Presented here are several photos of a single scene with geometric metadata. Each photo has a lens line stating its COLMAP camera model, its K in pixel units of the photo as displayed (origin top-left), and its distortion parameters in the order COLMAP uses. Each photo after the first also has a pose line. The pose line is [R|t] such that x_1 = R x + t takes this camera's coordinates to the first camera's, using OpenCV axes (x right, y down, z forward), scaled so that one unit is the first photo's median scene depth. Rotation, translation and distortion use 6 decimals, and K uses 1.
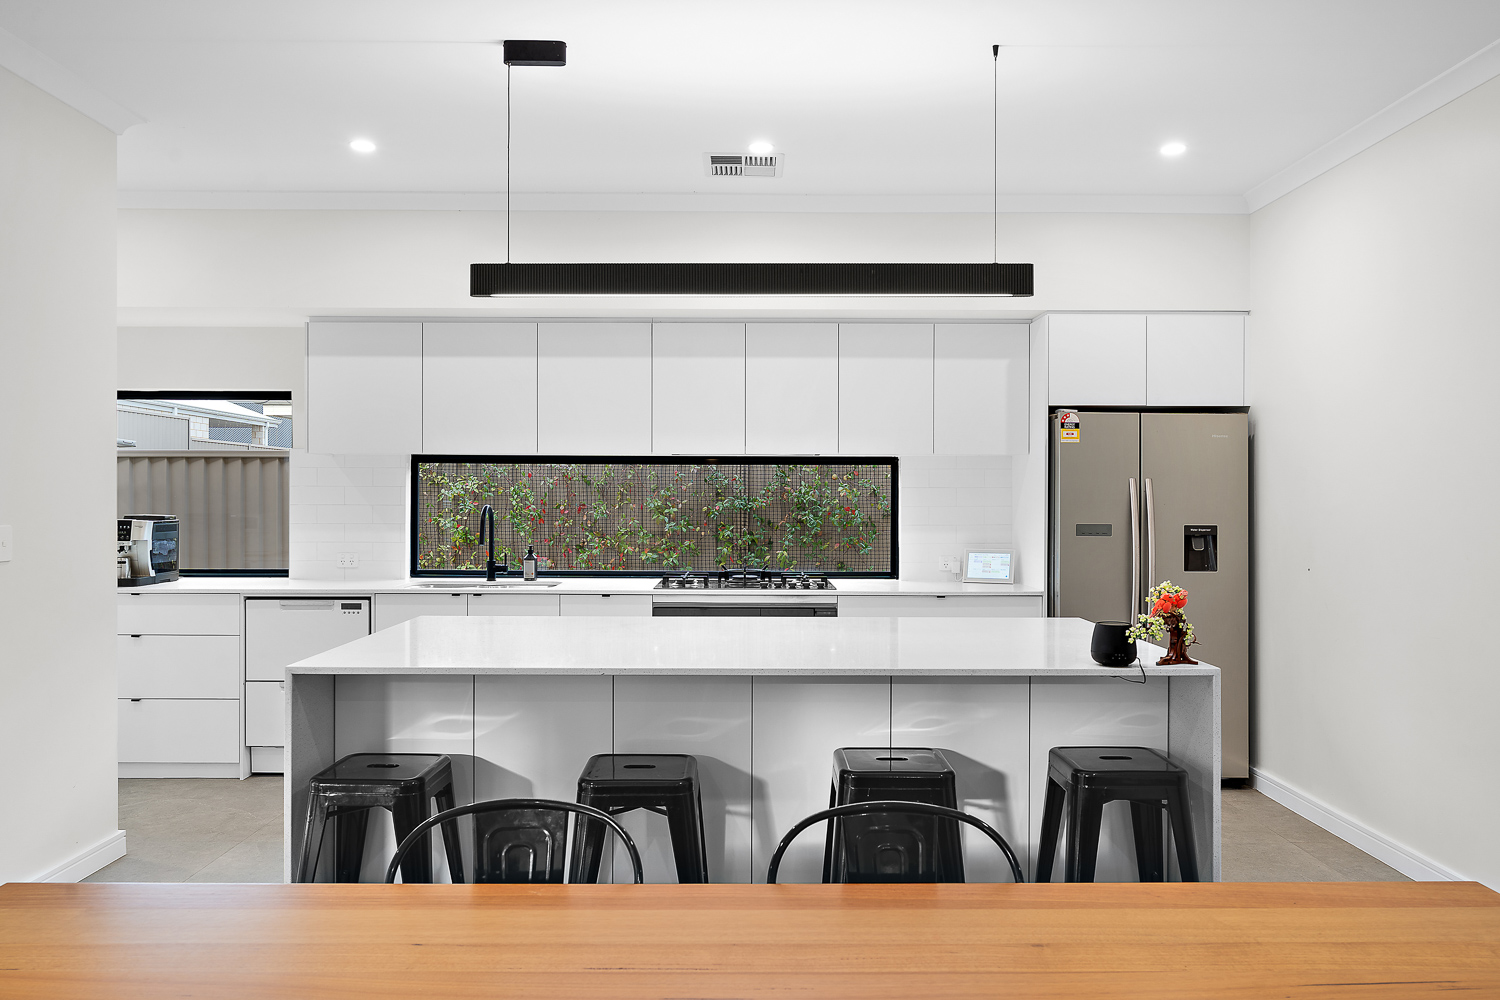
lens RADIAL K [[1073.3, 0, 749.0], [0, 1073.3, 504.2], [0, 0, 1]] dist [0.002954, 0.001905]
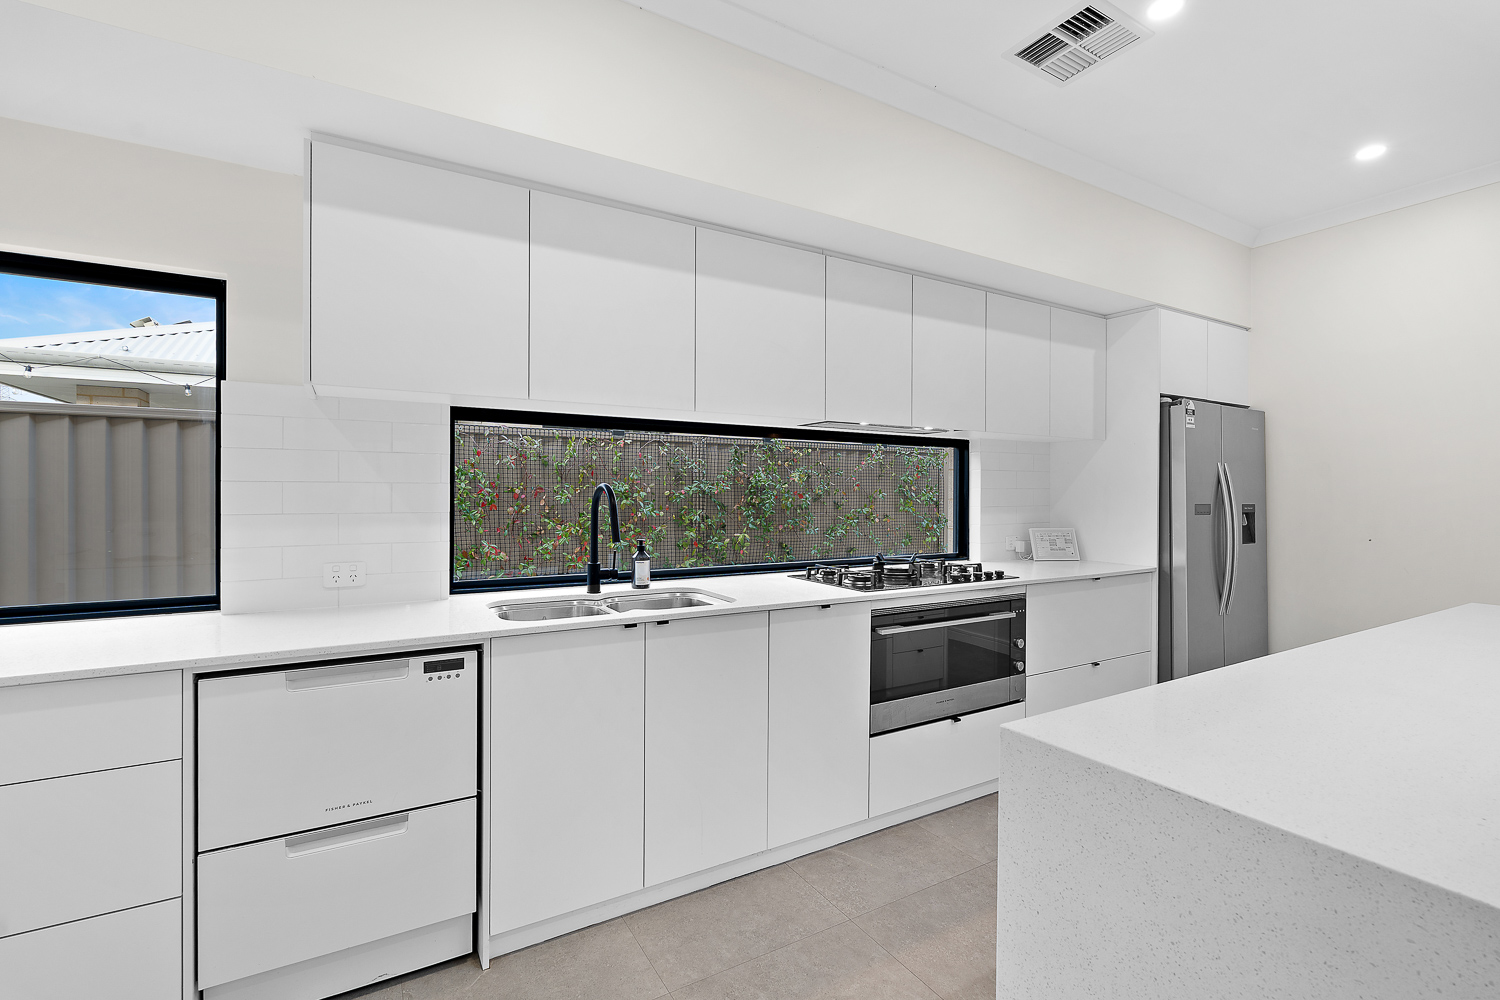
lens RADIAL K [[666.7, 0, 745.6], [0, 666.7, 495.7], [0, 0, 1]] dist [-0.001288, -0.001916]
pose [[0.867039, -0.001131, 0.498238, -0.404863], [0.000770, 0.999999, 0.000930, 0.008816], [-0.498239, -0.000422, 0.867040, 0.629126]]
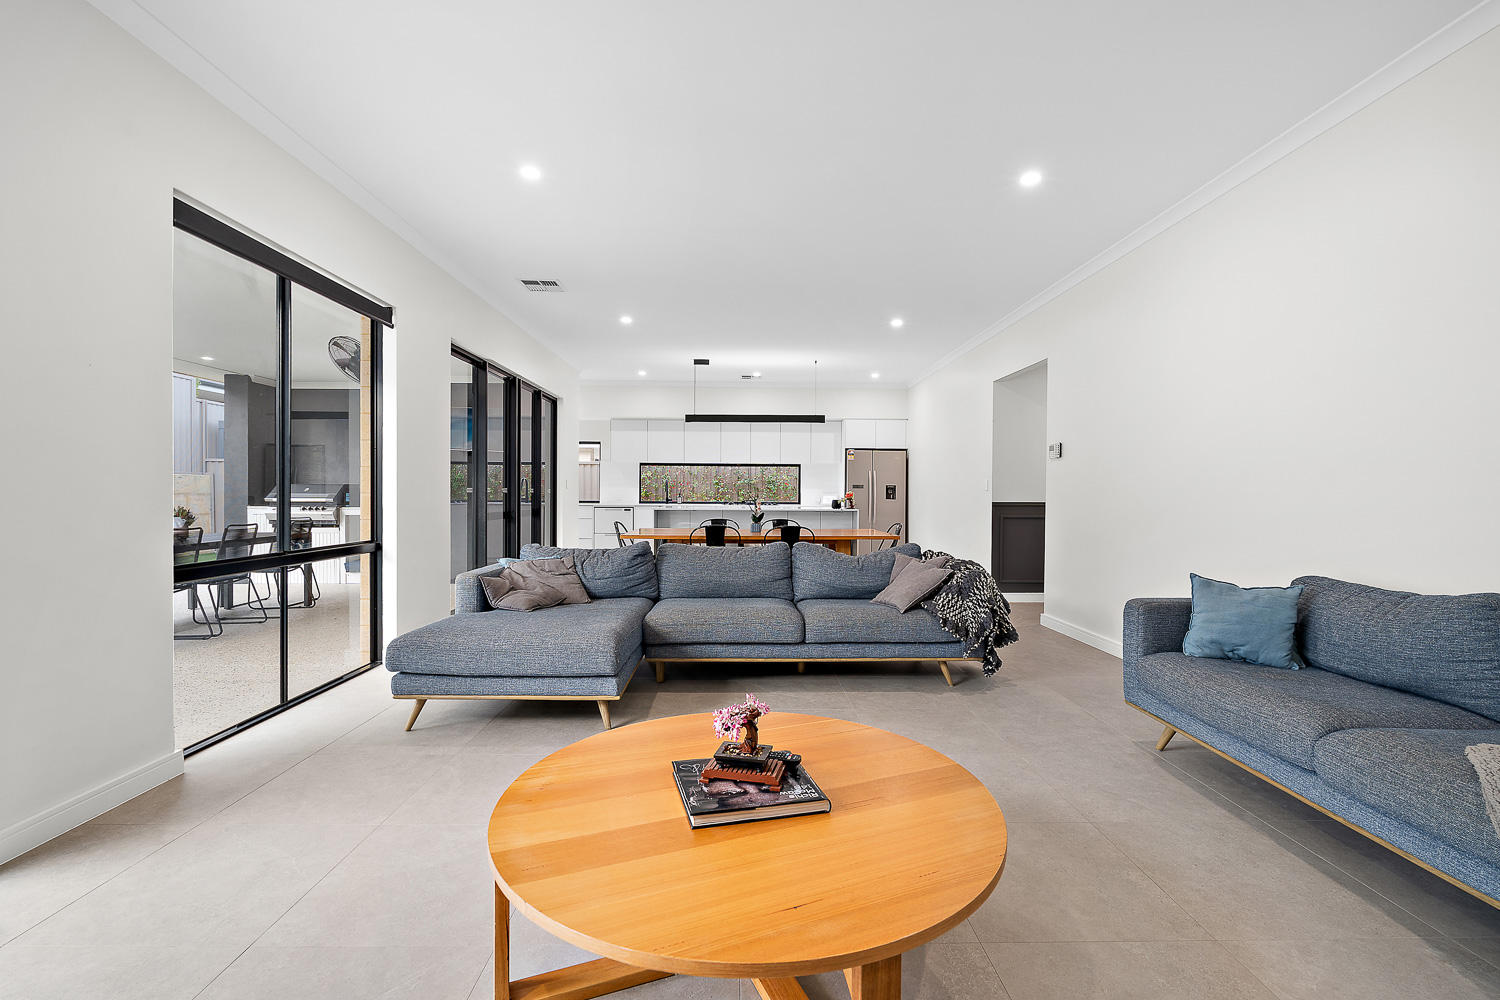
lens RADIAL K [[666.7, 0, 757.9], [0, 666.7, 498.6], [0, 0, 1]] dist [-0.001288, -0.001916]
pose [[0.999670, 0.002693, 0.025528, -0.032953], [-0.002767, 0.999992, 0.002847, 0.054312], [-0.025520, -0.002917, 0.999670, -0.984253]]
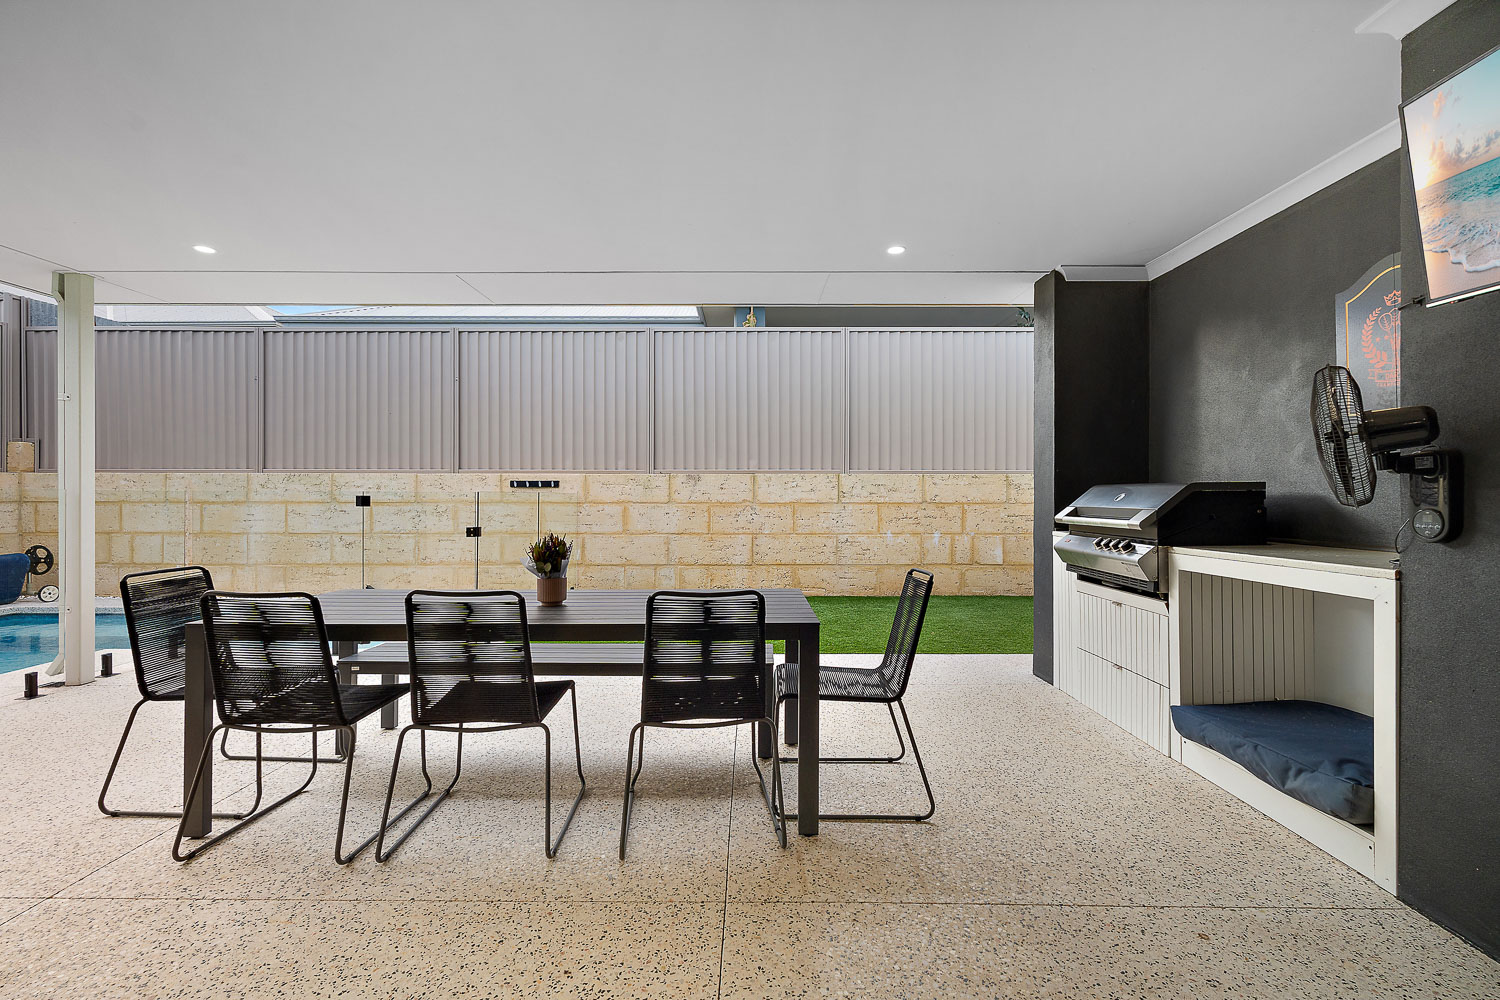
lens RADIAL K [[666.7, 0, 748.9], [0, 666.7, 492.3], [0, 0, 1]] dist [-0.001288, -0.001916]
pose [[0.000030, -0.005468, -0.999985, -0.403910], [-0.008055, 0.999953, -0.005468, 0.042668], [0.999968, 0.008055, -0.000014, 0.253960]]
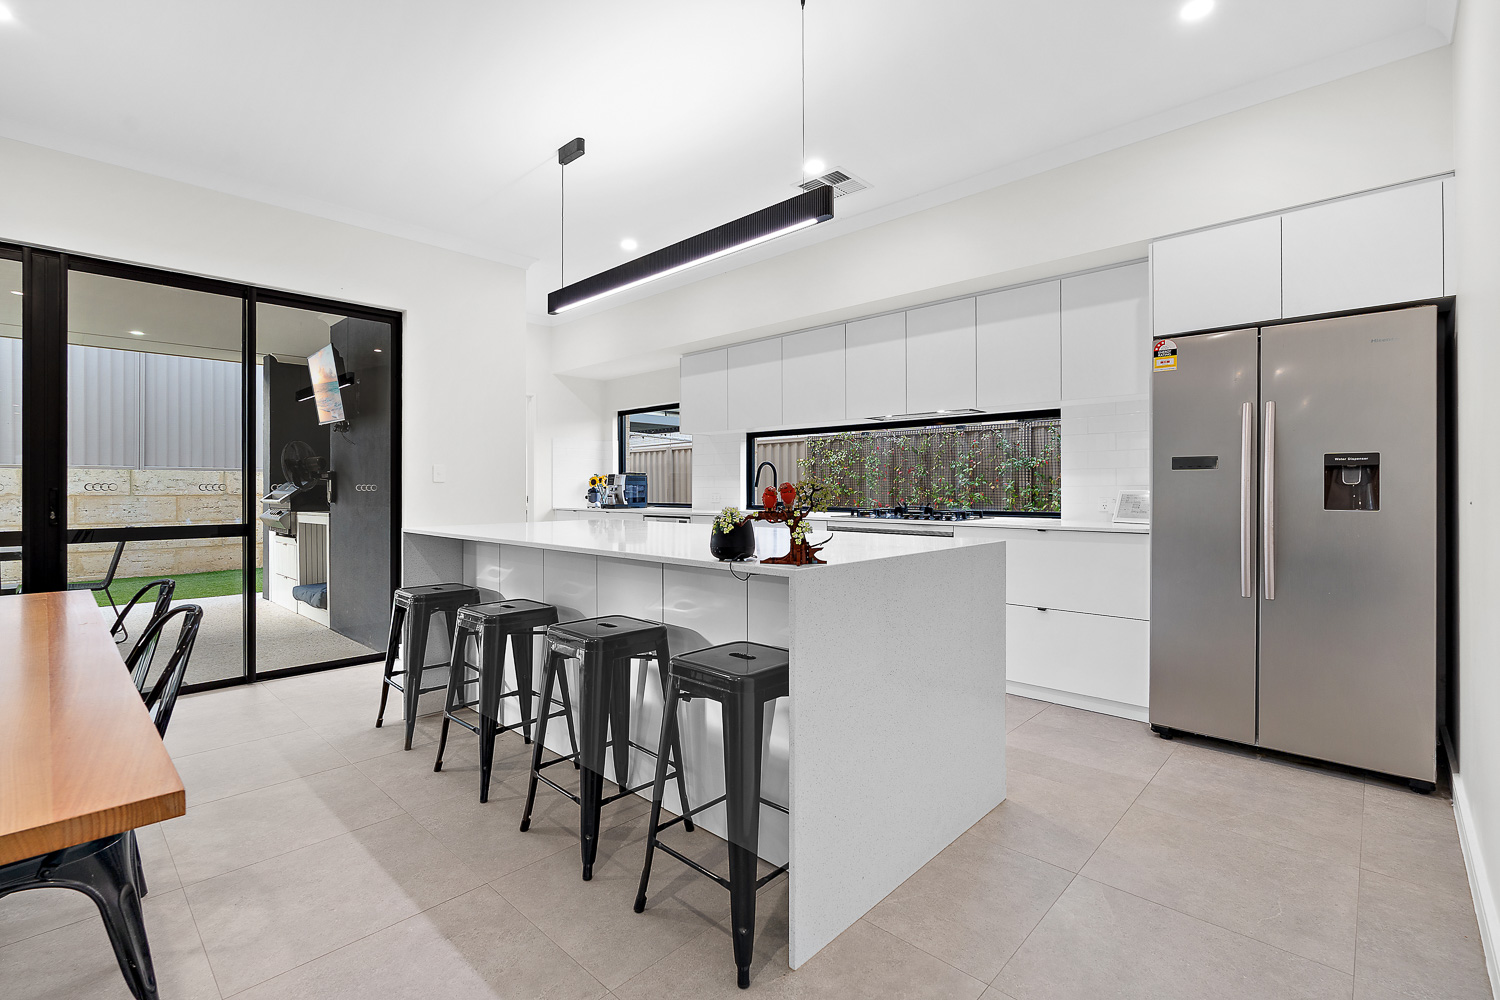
lens RADIAL K [[666.7, 0, 752.7], [0, 666.7, 487.8], [0, 0, 1]] dist [-0.001288, -0.001916]
pose [[0.725011, -0.004664, -0.688722, 0.427714], [-0.001703, 0.999962, -0.008564, 0.049696], [0.688735, 0.007382, 0.724975, 0.317100]]
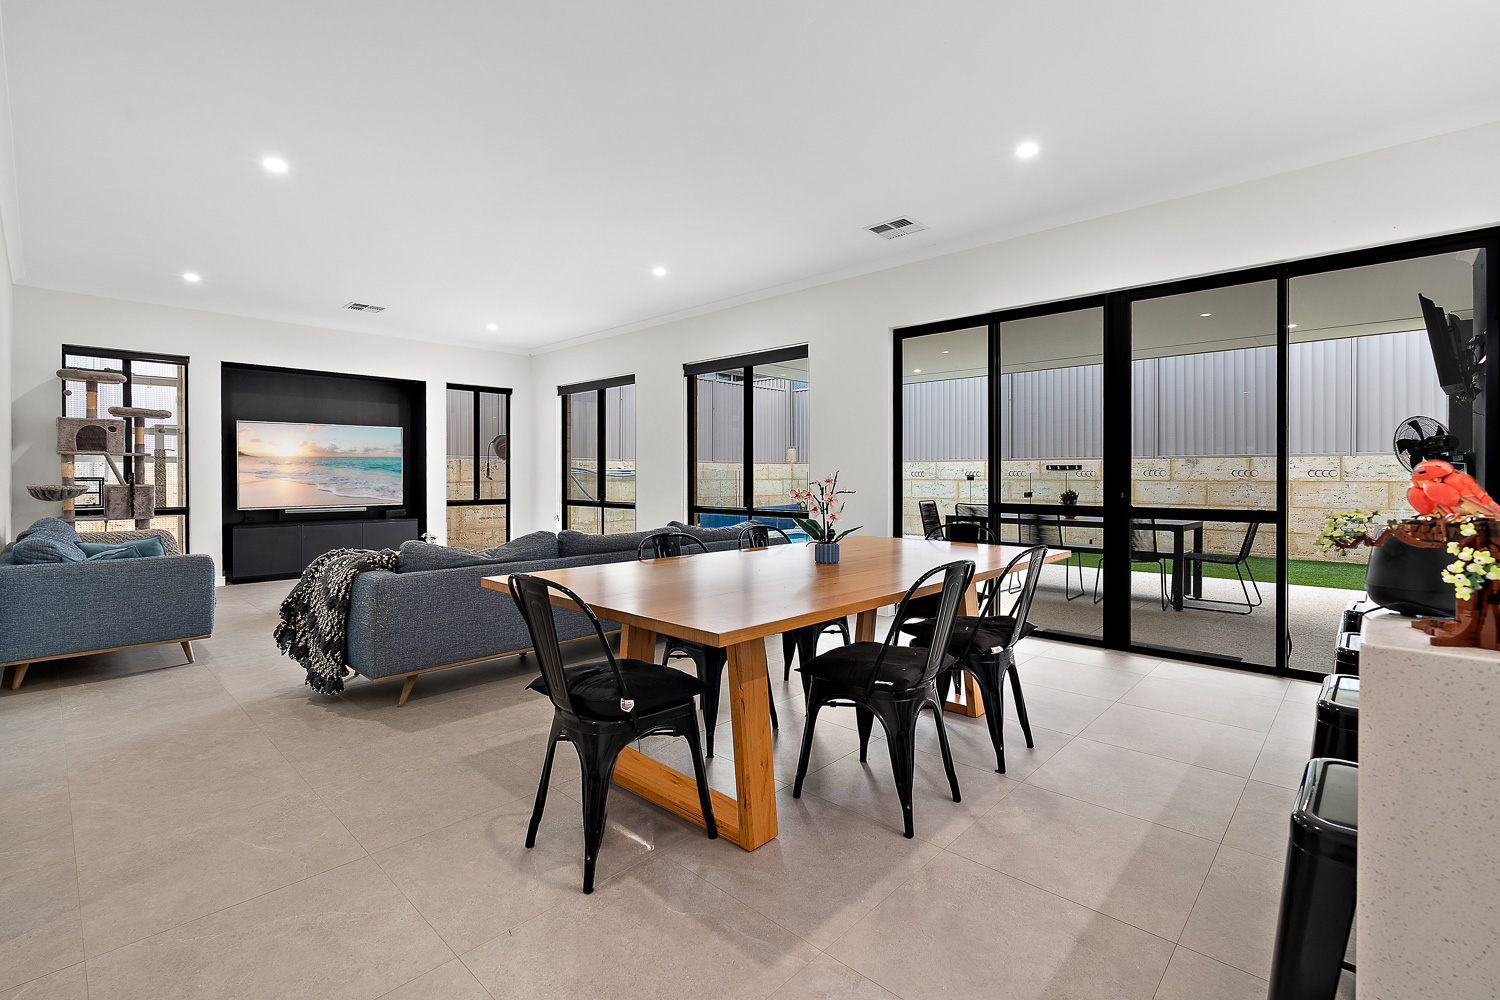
lens RADIAL K [[666.7, 0, 738.9], [0, 666.7, 486.4], [0, 0, 1]] dist [-0.001288, -0.001916]
pose [[-0.691427, 0.008842, -0.722392, 0.429087], [-0.006669, 0.999804, 0.018620, 0.048236], [0.722415, 0.017692, -0.691233, 0.519497]]
